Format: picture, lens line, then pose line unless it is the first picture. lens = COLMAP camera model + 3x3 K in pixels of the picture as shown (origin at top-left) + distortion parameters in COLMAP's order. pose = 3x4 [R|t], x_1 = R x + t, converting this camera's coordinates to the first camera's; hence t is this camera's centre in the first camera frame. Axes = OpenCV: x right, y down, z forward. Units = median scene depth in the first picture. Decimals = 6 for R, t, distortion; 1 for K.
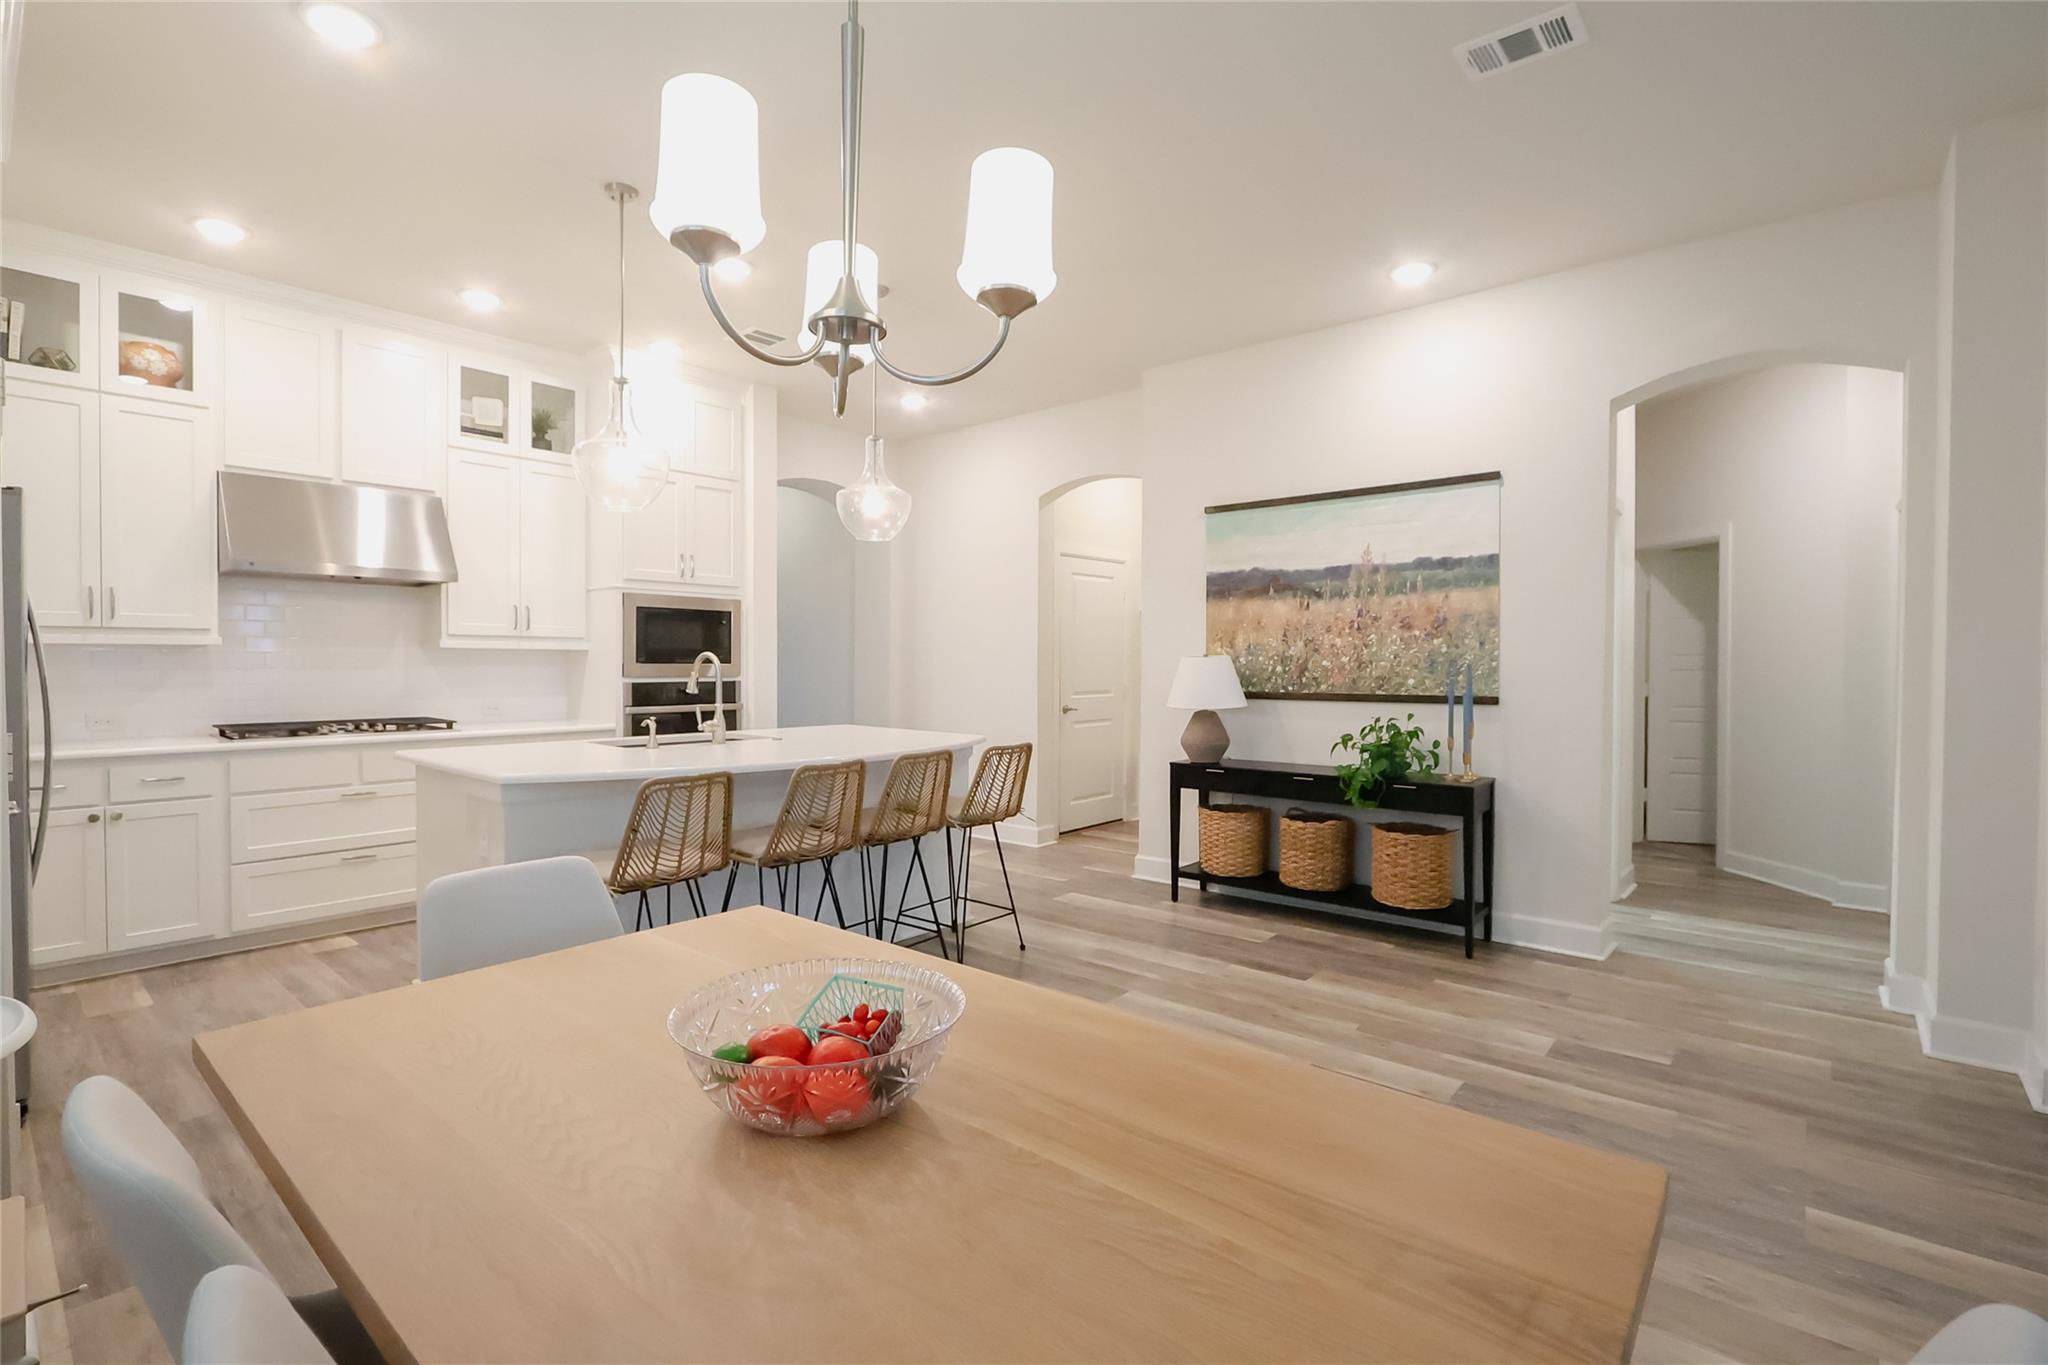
lens RADIAL K [[937.0, 0, 1019.2], [0, 937.0, 671.5], [0, 0, 1]] dist [-0.015458, 0.001233]
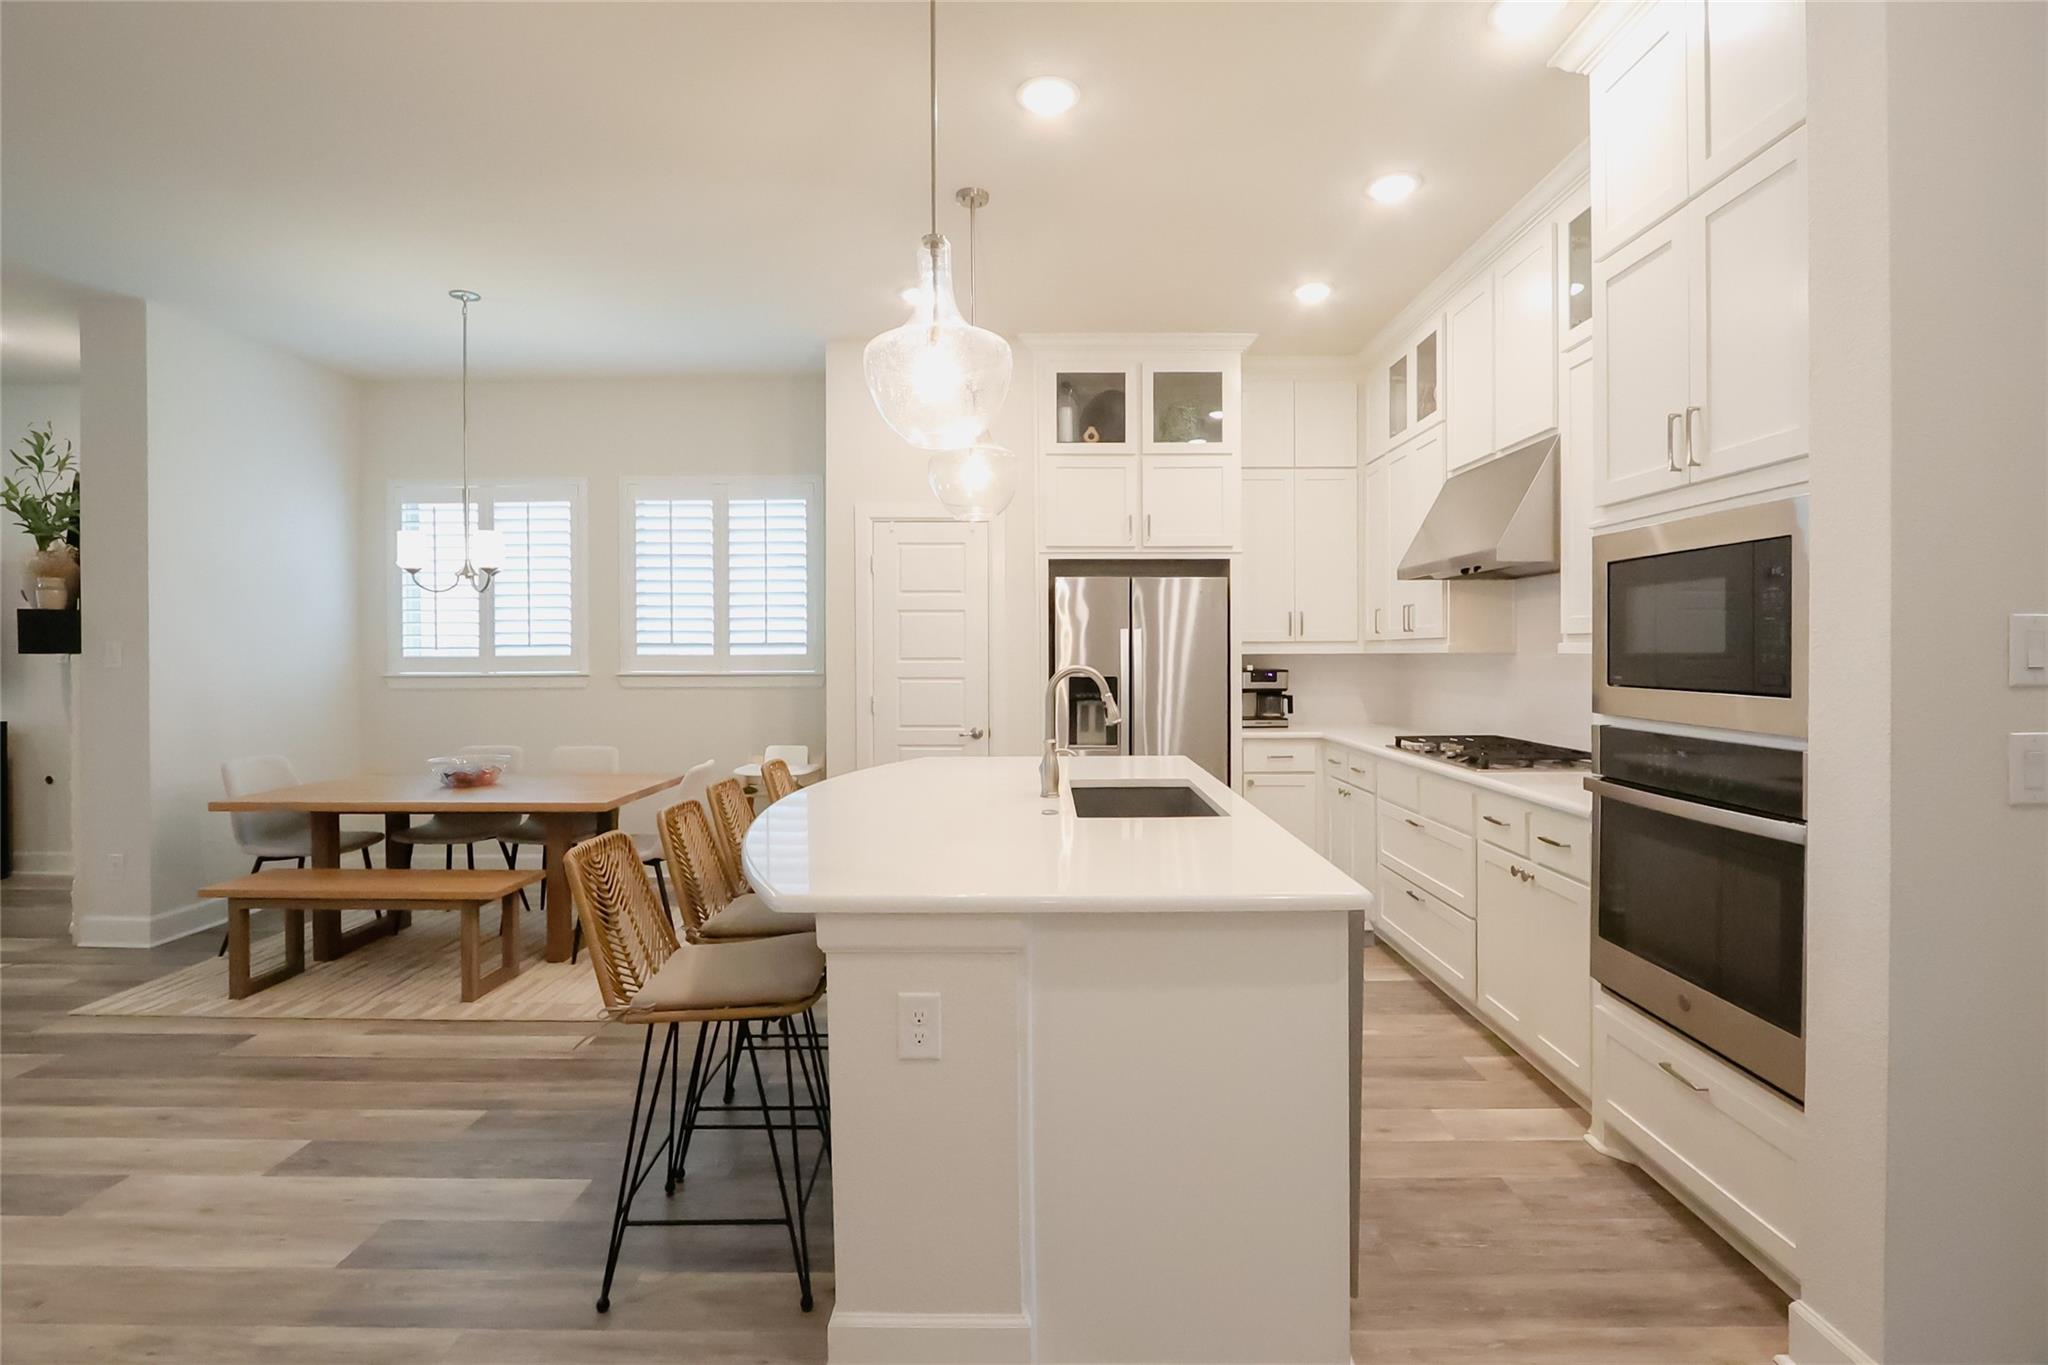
lens RADIAL K [[937.0, 0, 1033.4], [0, 937.0, 672.1], [0, 0, 1]] dist [-0.015458, 0.001233]
pose [[-0.762941, 0.012401, -0.646349, 0.124993], [-0.008158, 0.999552, 0.028808, -0.031430], [0.646417, 0.027252, -0.762498, 1.373902]]
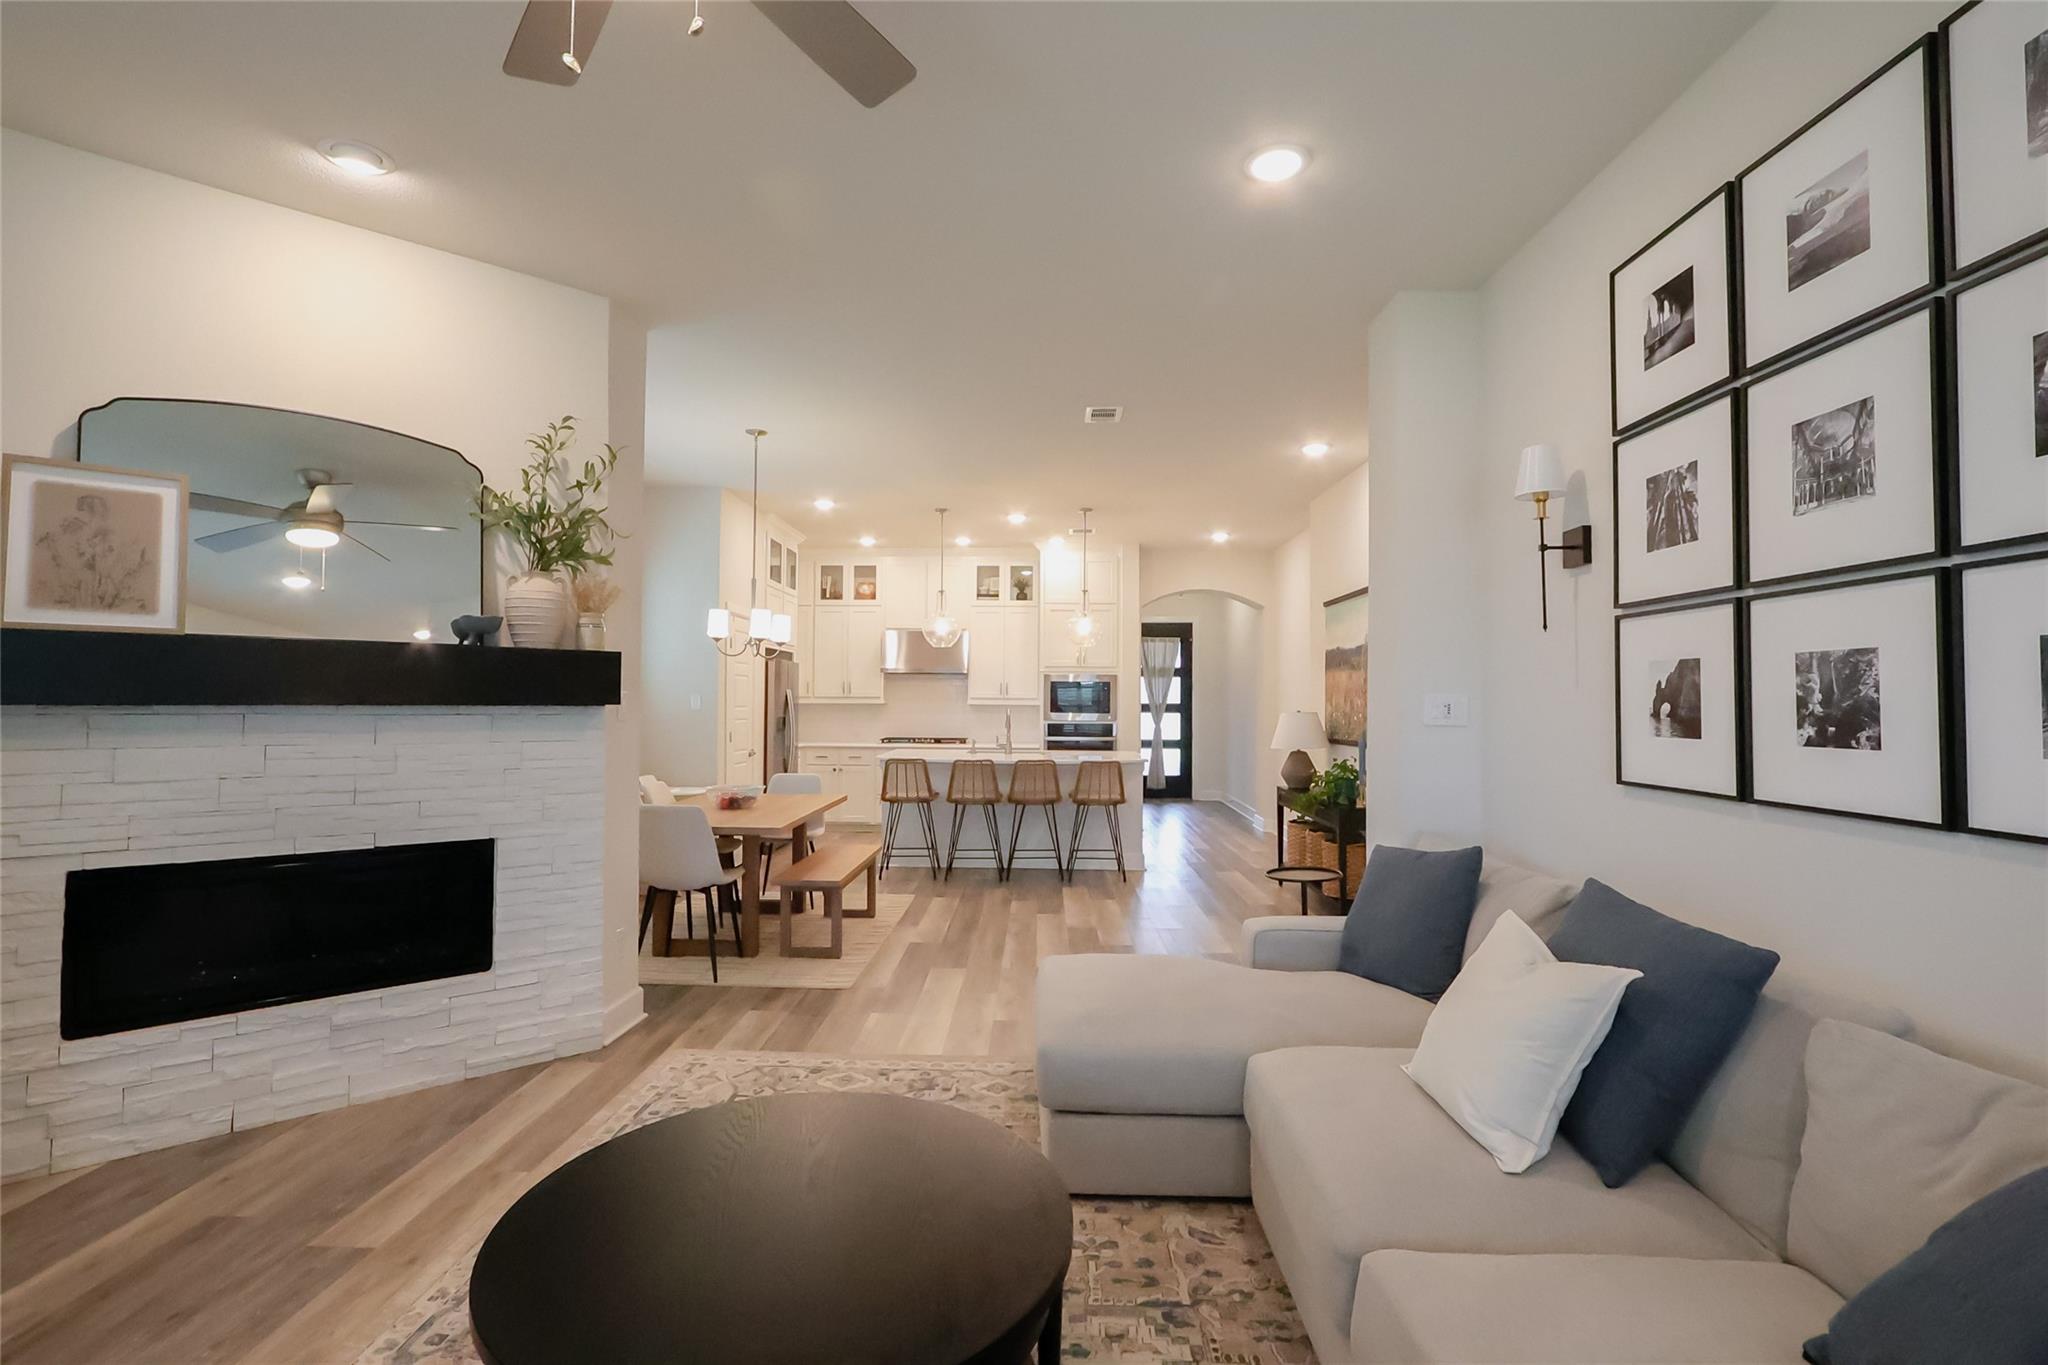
lens RADIAL K [[937.0, 0, 1020.0], [0, 937.0, 675.1], [0, 0, 1]] dist [-0.015458, 0.001233]
pose [[0.628414, -0.020527, -0.777608, 1.140544], [-0.013832, 0.999199, -0.037555, -0.014857], [0.777756, 0.034356, 0.627627, -0.223626]]
